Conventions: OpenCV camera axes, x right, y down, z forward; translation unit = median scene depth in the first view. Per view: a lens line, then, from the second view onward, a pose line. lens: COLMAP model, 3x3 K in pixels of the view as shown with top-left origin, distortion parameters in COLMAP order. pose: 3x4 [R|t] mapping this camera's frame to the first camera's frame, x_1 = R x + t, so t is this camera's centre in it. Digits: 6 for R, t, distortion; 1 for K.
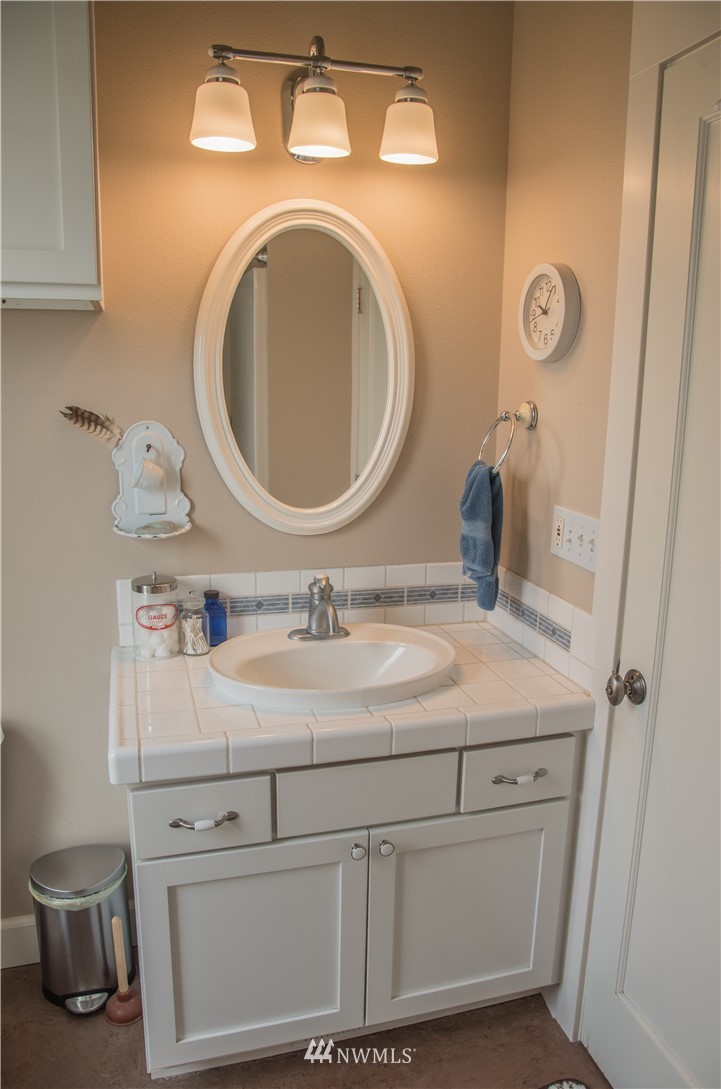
lens RADIAL K [[803.3, 0, 360.5], [0, 803.3, 544.5], [0, 0, 1]] dist [-0.090574, 0.000513]
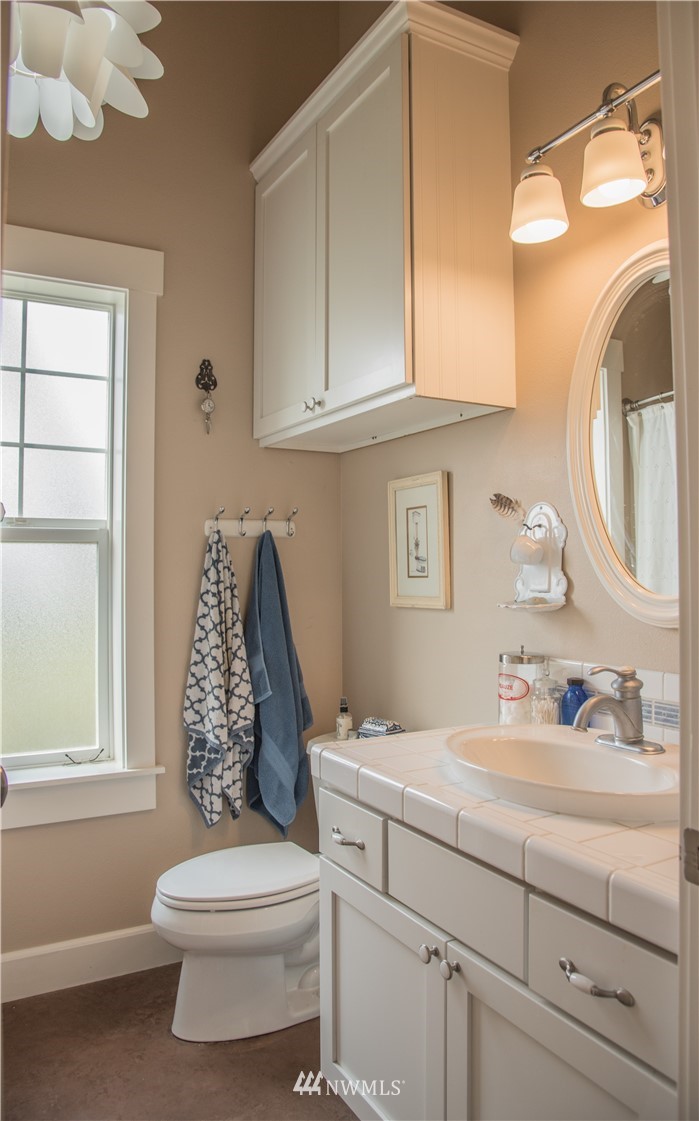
lens RADIAL K [[802.6, 0, 349.5], [0, 802.6, 560.5], [0, 0, 1]] dist [0.000143, 0.000682]
pose [[0.225658, -0.028813, -0.973780, 0.707840], [-0.192675, 0.978498, -0.073602, 0.046877], [0.954963, 0.204232, 0.215255, 0.555019]]
